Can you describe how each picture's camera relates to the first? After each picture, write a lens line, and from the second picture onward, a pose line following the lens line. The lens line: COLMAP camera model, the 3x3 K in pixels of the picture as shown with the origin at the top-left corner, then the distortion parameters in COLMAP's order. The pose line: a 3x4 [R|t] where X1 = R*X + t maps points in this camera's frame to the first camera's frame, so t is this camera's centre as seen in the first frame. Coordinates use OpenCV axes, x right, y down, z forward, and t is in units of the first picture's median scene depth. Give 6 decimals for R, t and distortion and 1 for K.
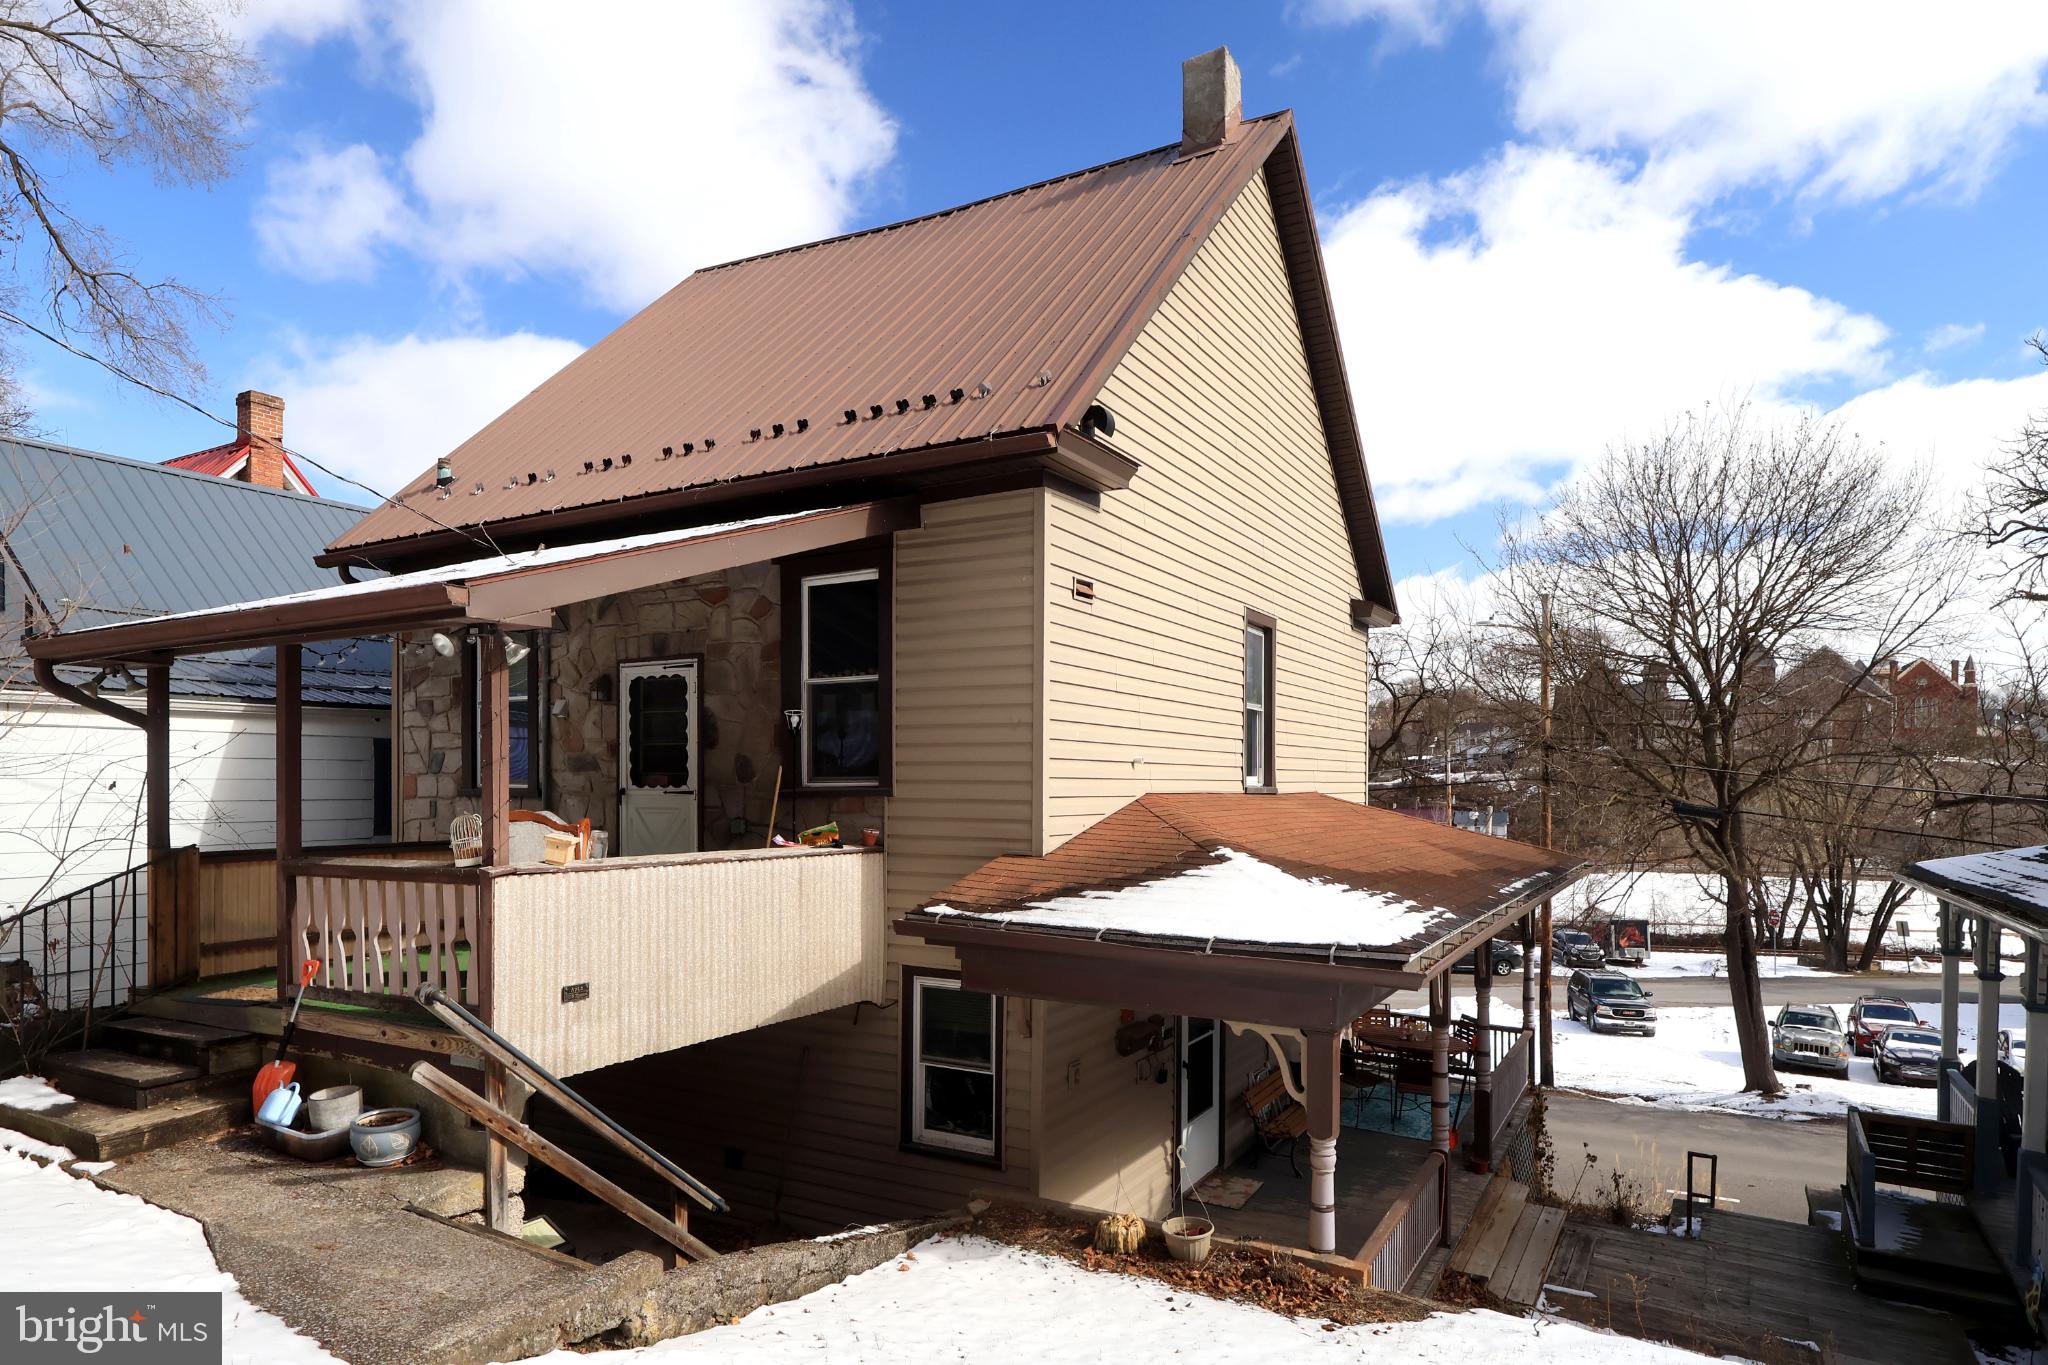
lens RADIAL K [[1203.9, 0, 1006.2], [0, 1203.9, 800.7], [0, 0, 1]] dist [0.003632, -0.003589]
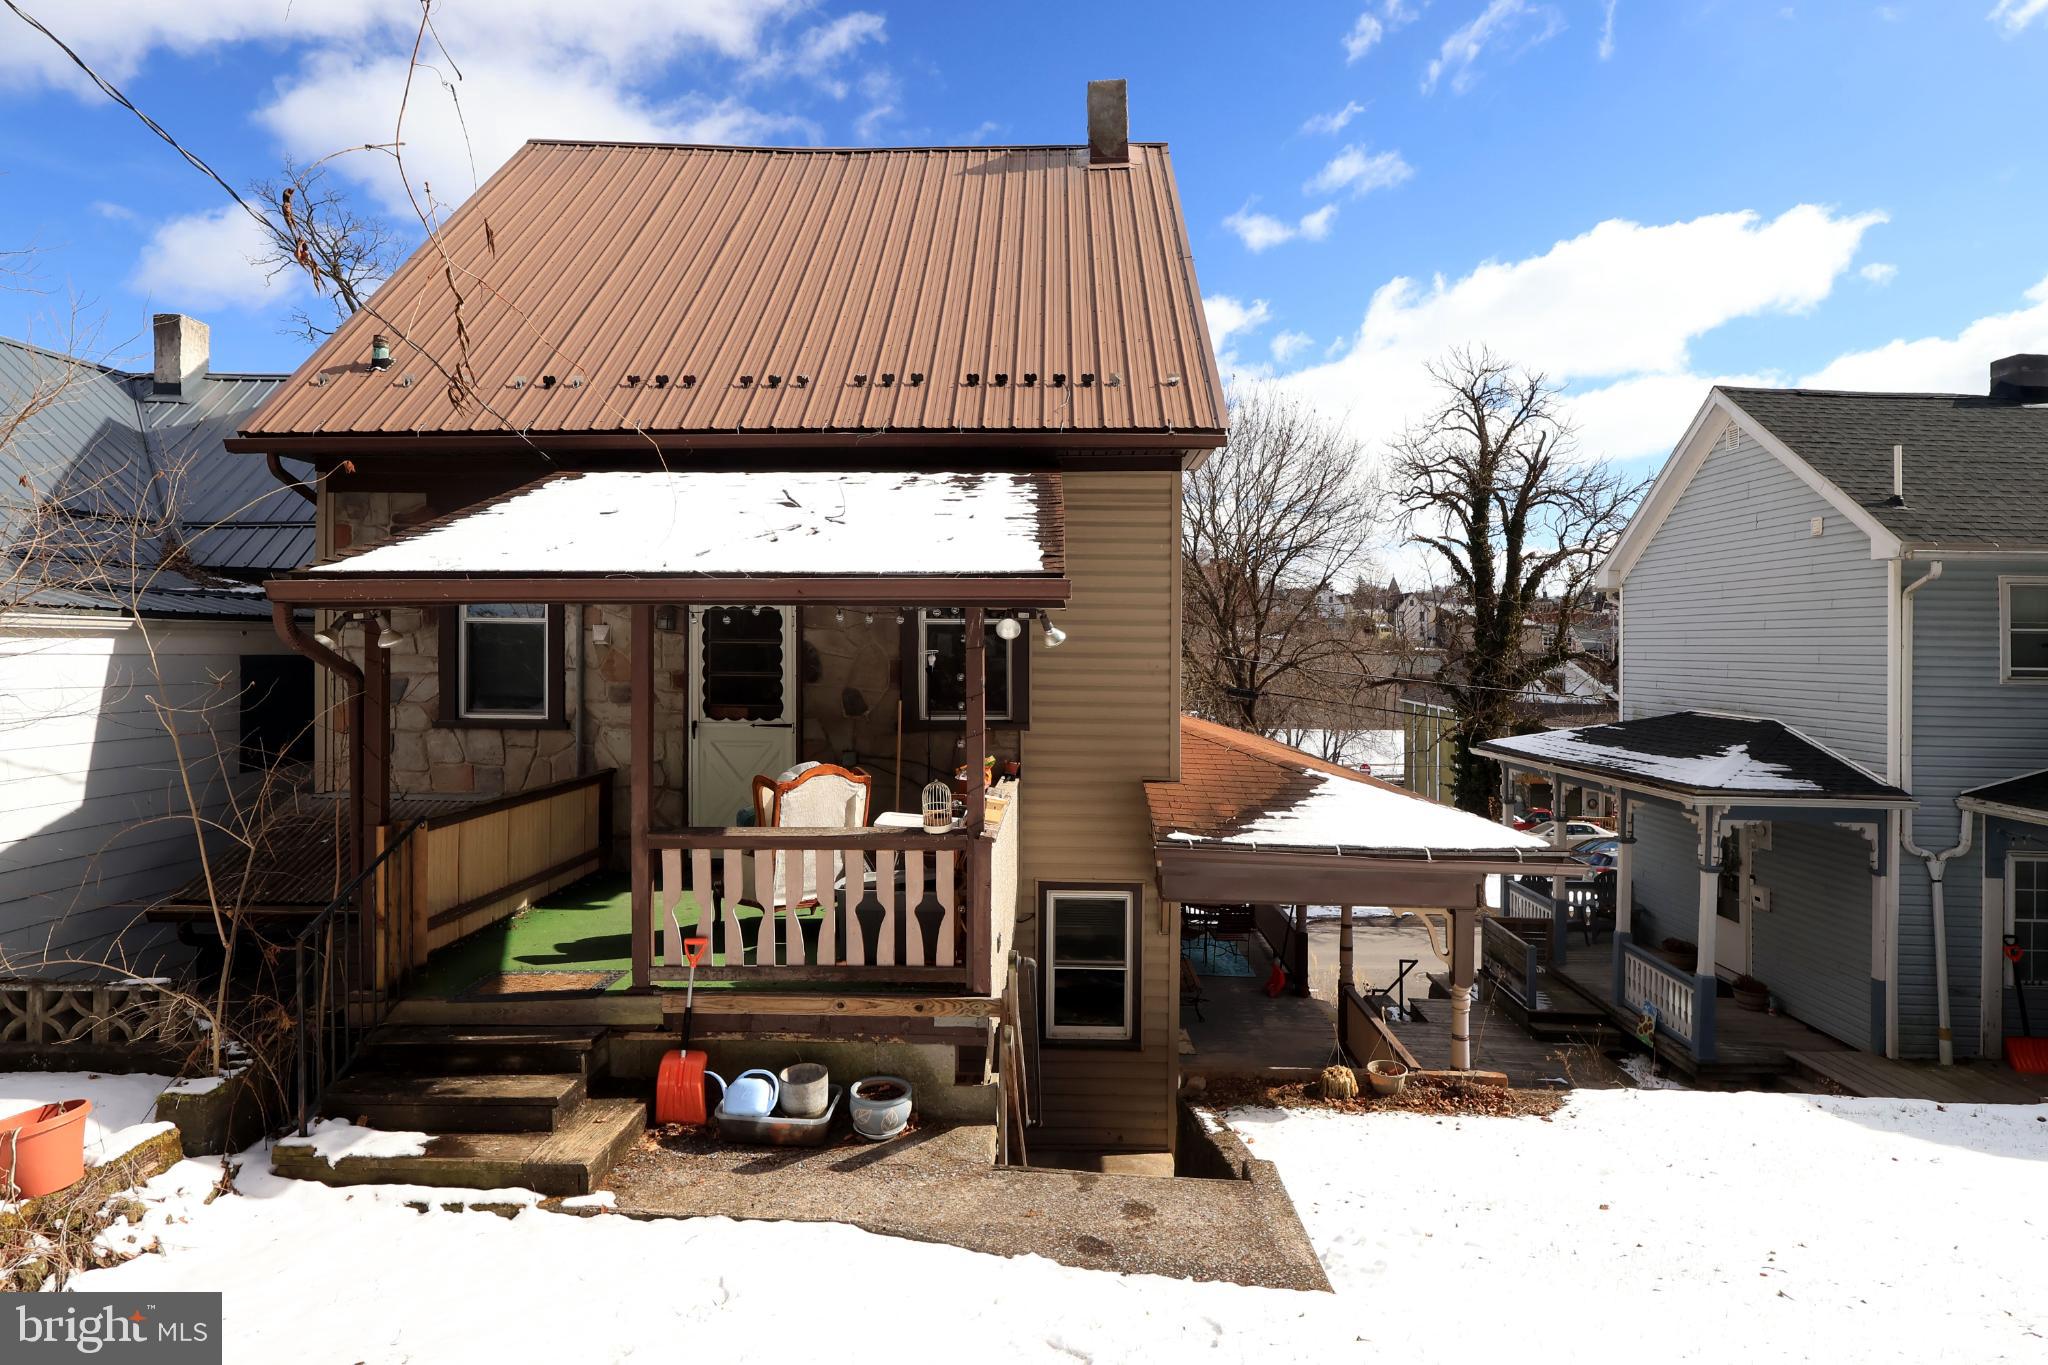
lens RADIAL K [[1148.9, 0, 1026.4], [0, 1148.9, 672.1], [0, 0, 1]] dist [-0.007466, -0.000109]
pose [[0.876747, 0.000648, 0.480951, -0.610086], [-0.003017, 0.999987, 0.004153, -0.062601], [-0.480942, -0.005092, 0.876738, 0.072521]]
